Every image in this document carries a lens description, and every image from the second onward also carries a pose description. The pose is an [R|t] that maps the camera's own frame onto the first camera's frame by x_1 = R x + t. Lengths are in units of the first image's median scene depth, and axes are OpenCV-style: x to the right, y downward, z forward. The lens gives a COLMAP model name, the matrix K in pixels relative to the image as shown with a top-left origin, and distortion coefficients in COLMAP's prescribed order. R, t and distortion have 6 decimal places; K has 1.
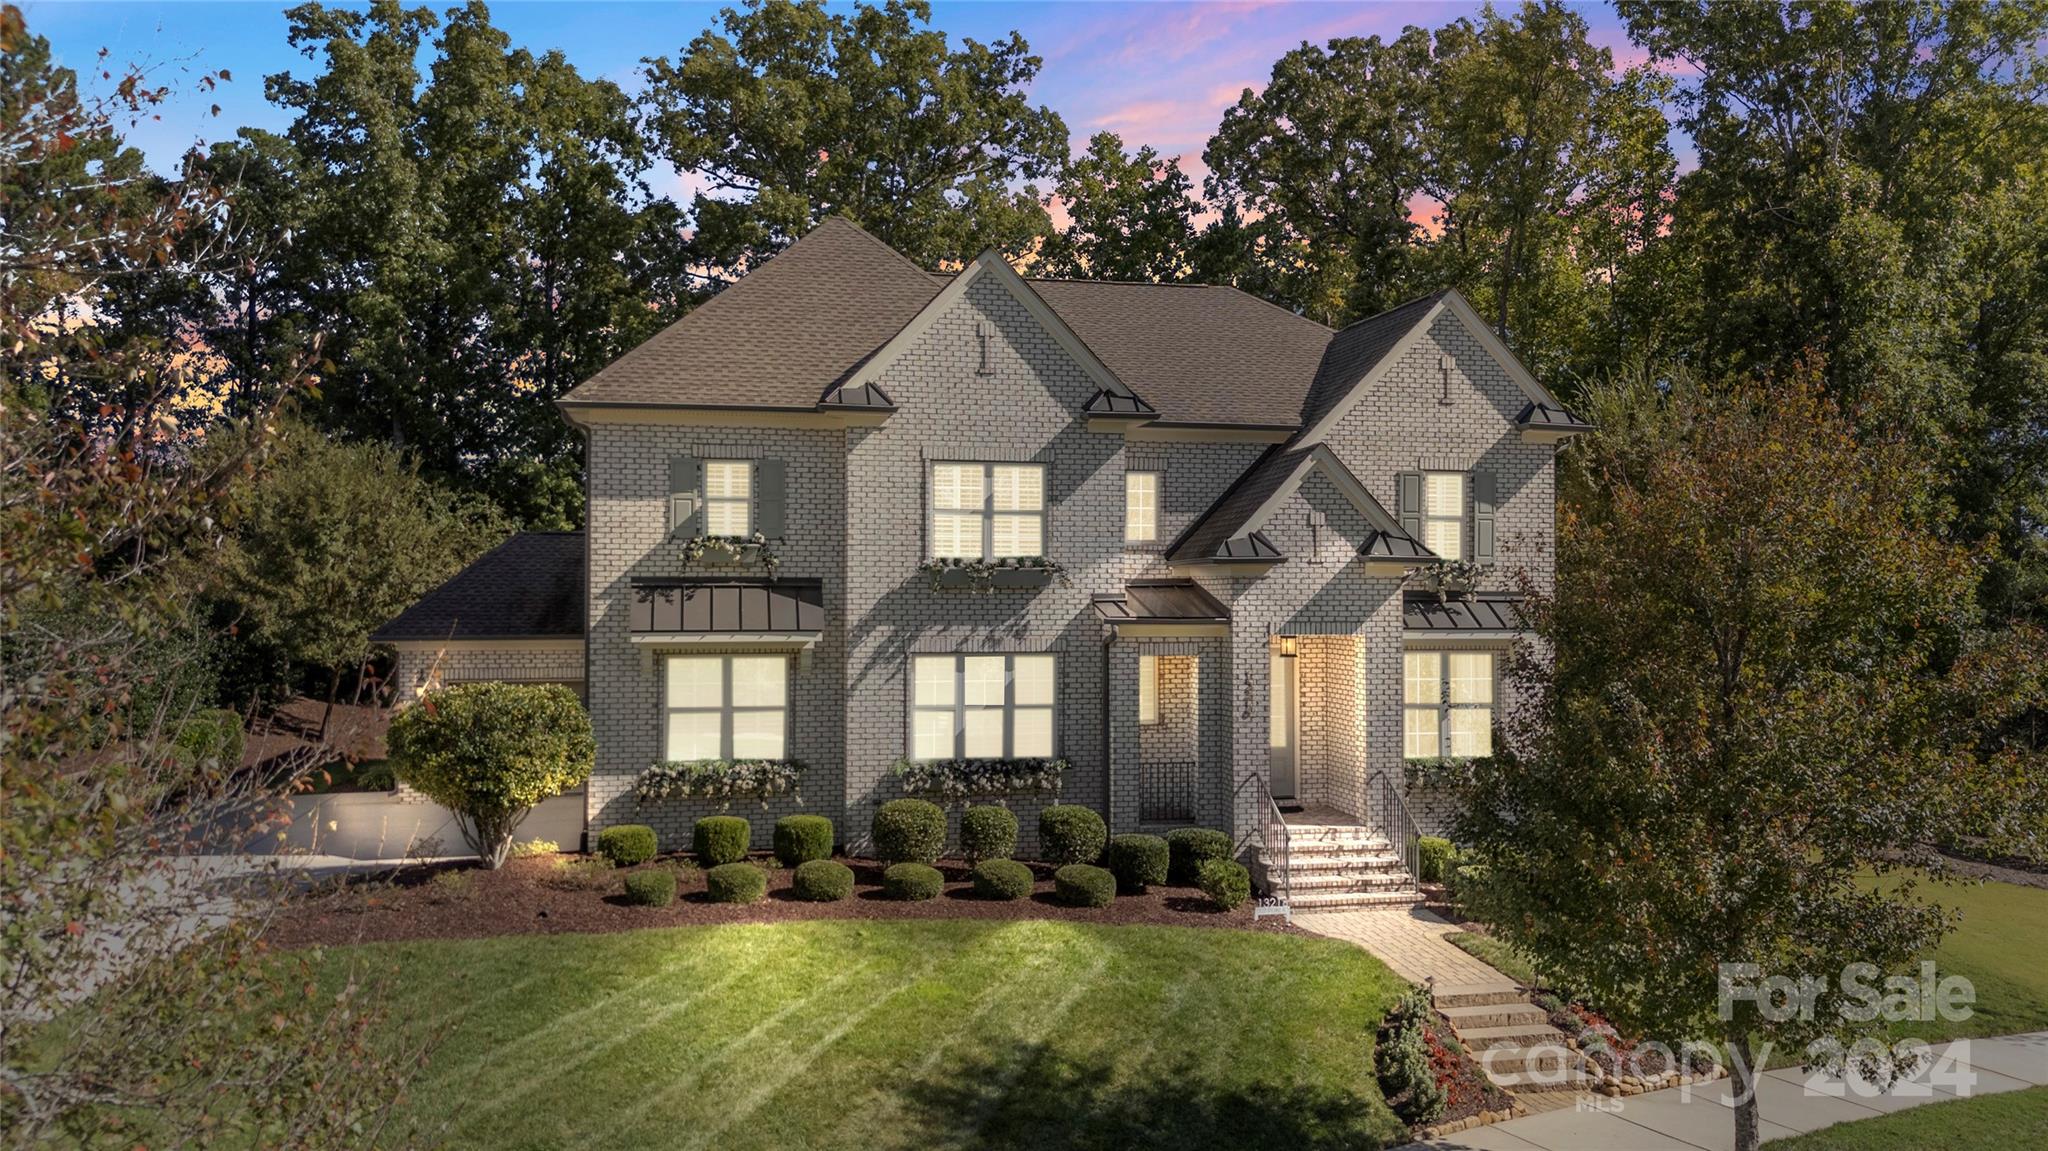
lens RADIAL K [[1520.2, 0, 1021.6], [0, 1520.2, 578.1], [0, 0, 1]] dist [0.052458, -0.029496]
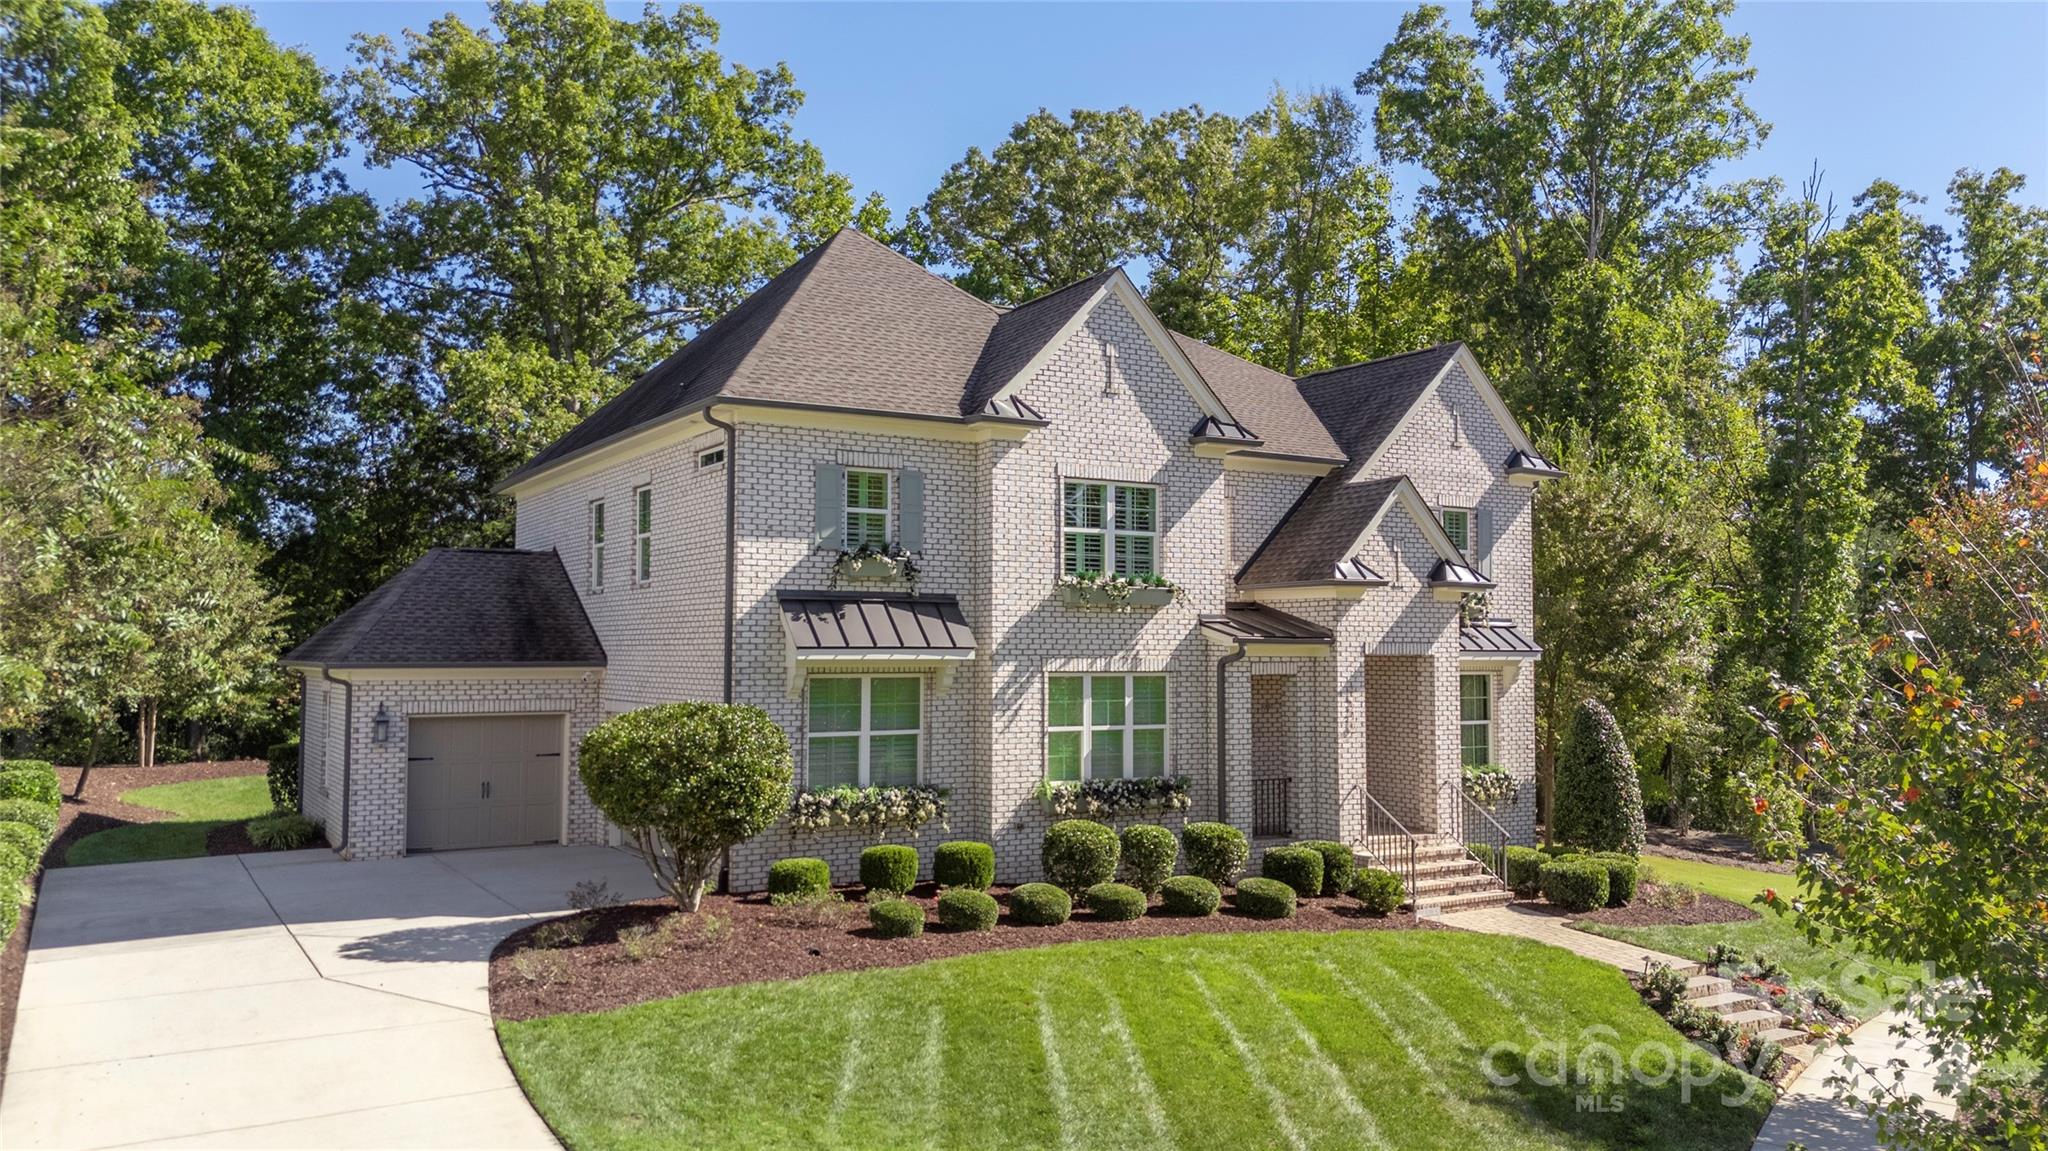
lens RADIAL K [[1520.2, 0, 1017.8], [0, 1520.2, 568.0], [0, 0, 1]] dist [0.052458, -0.029496]
pose [[0.944110, 0.020107, 0.329018, -0.410315], [-0.005701, 0.998985, -0.044692, 0.025536], [-0.329582, 0.040319, 0.943266, 0.076824]]
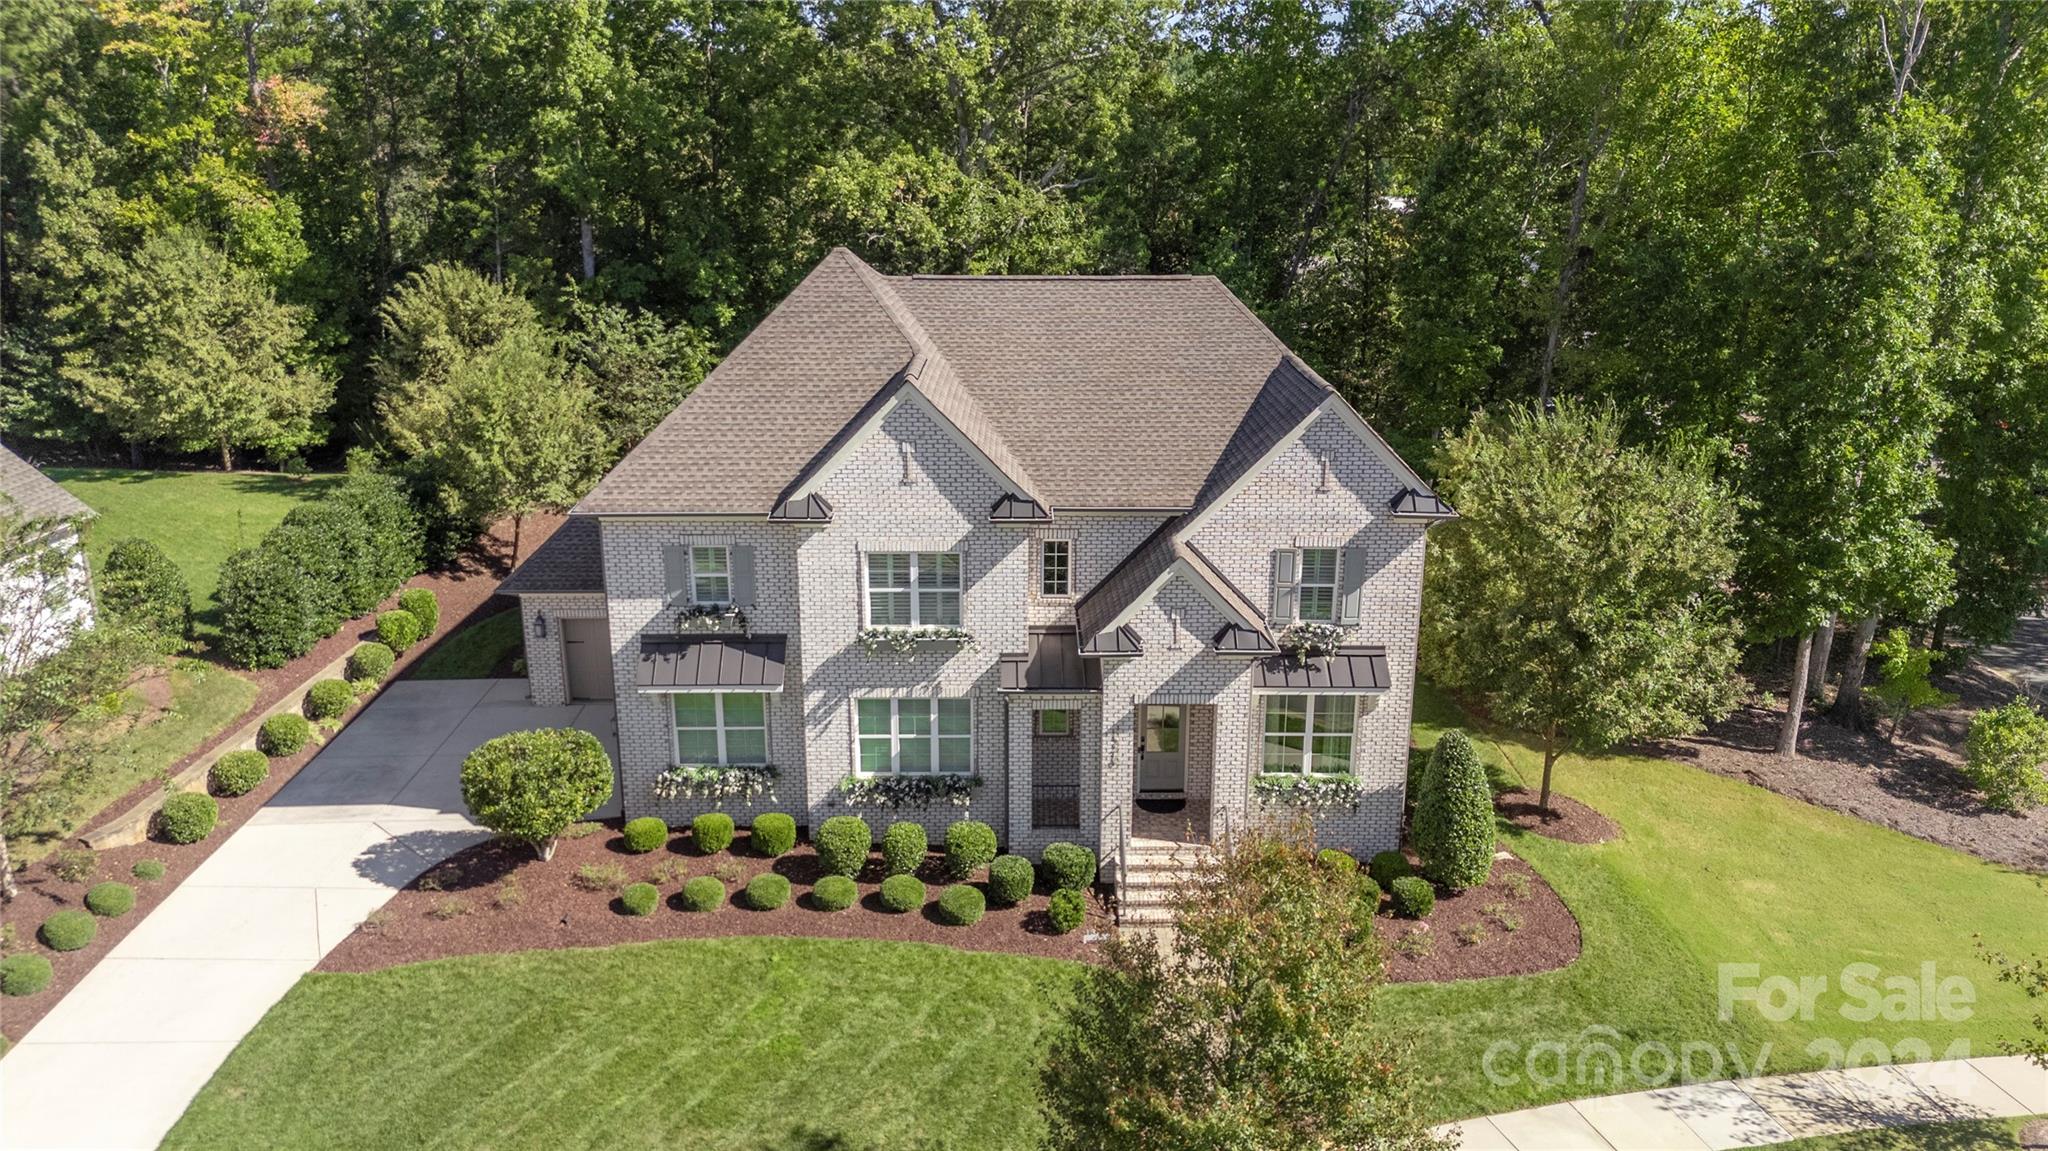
lens RADIAL K [[1520.2, 0, 1039.5], [0, 1520.2, 581.0], [0, 0, 1]] dist [0.052458, -0.029496]
pose [[0.981818, 0.058916, -0.180449, 0.301342], [0.000410, 0.949954, 0.312389, -0.438004], [0.189823, -0.306783, 0.932658, -0.131254]]
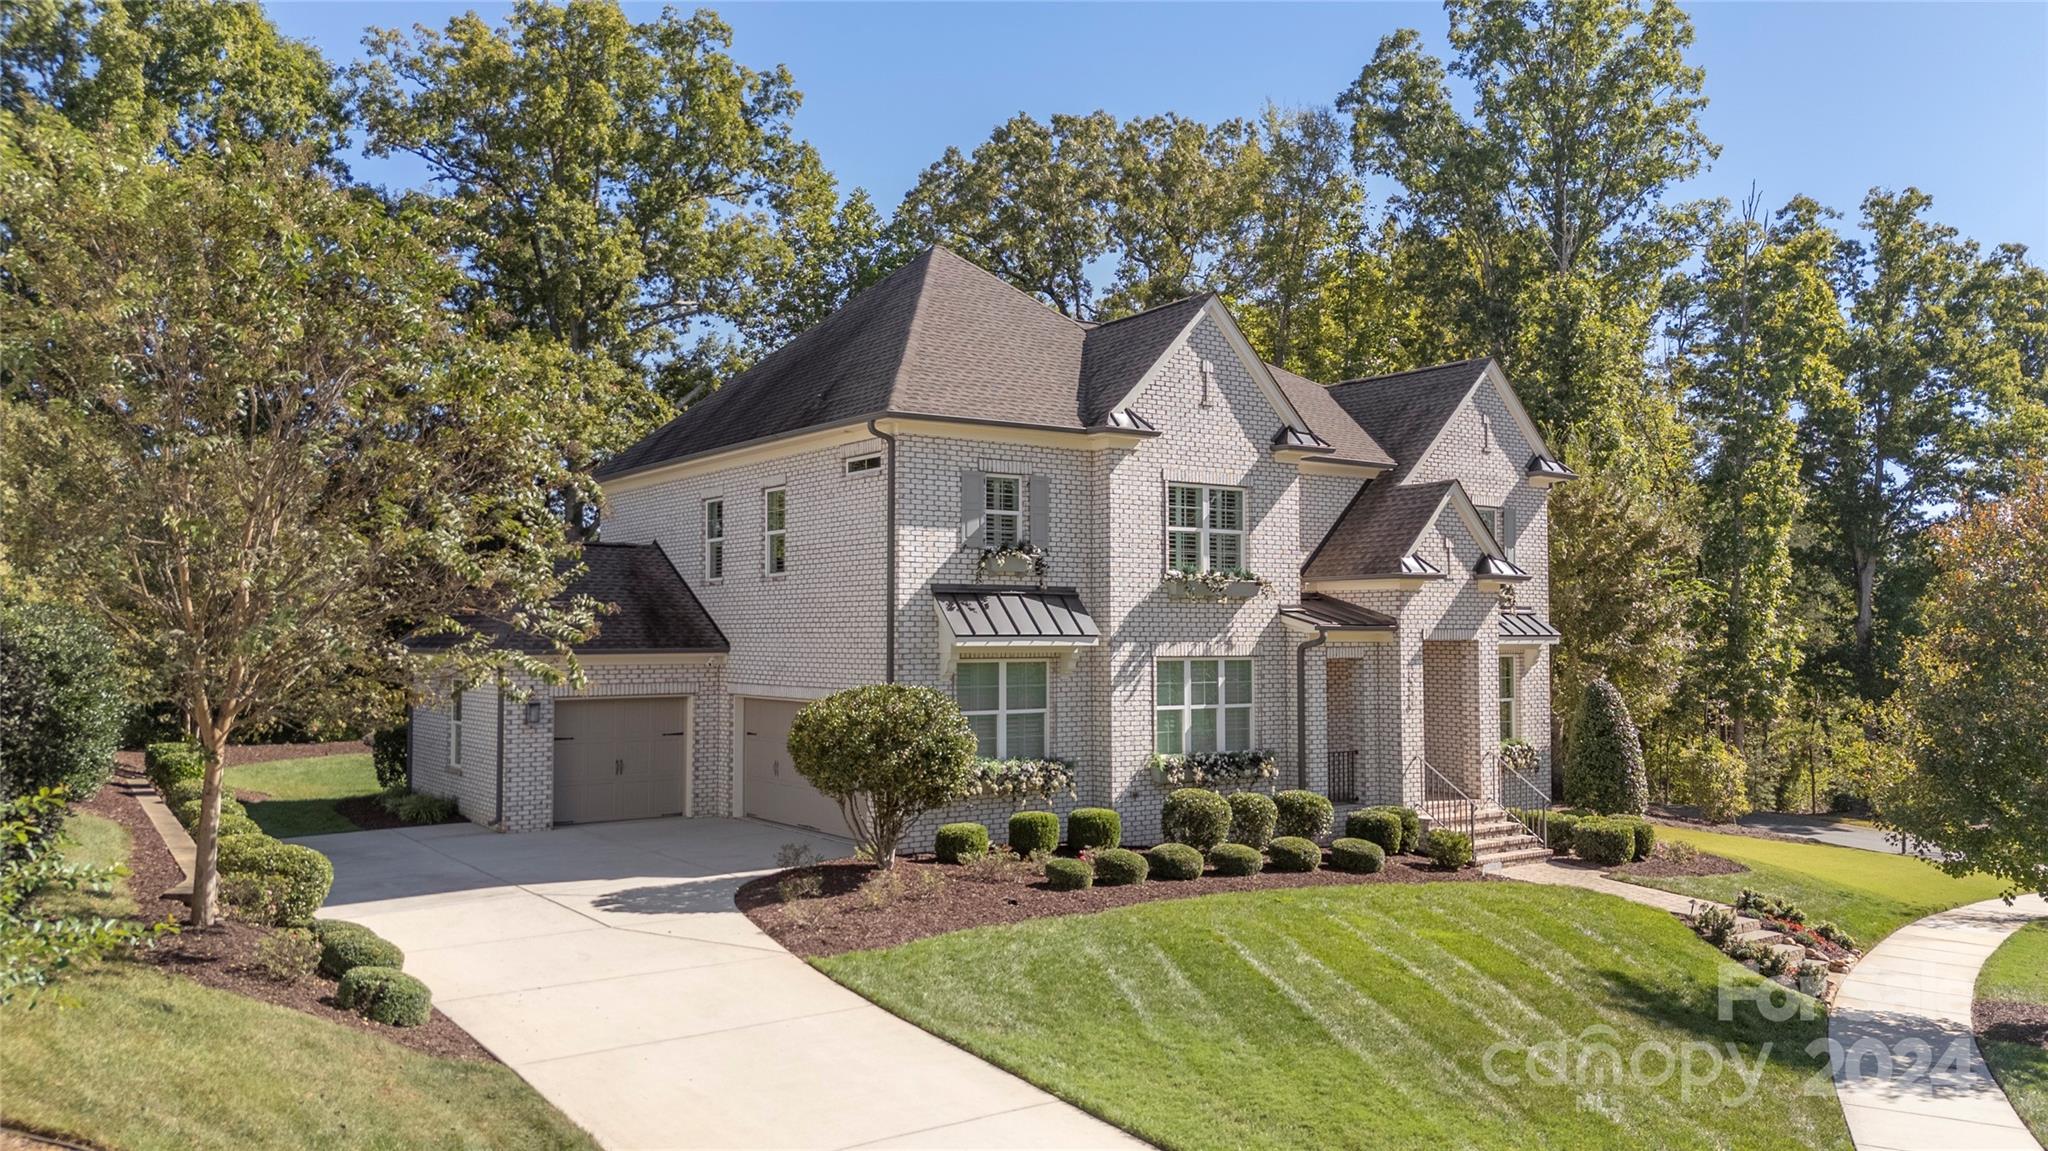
lens RADIAL K [[1520.2, 0, 1016.7], [0, 1520.2, 577.7], [0, 0, 1]] dist [0.052458, -0.029496]
pose [[0.918982, 0.014113, 0.394048, -0.589719], [-0.003825, 0.999631, -0.026882, 0.021750], [-0.394282, 0.023197, 0.918697, 0.032733]]
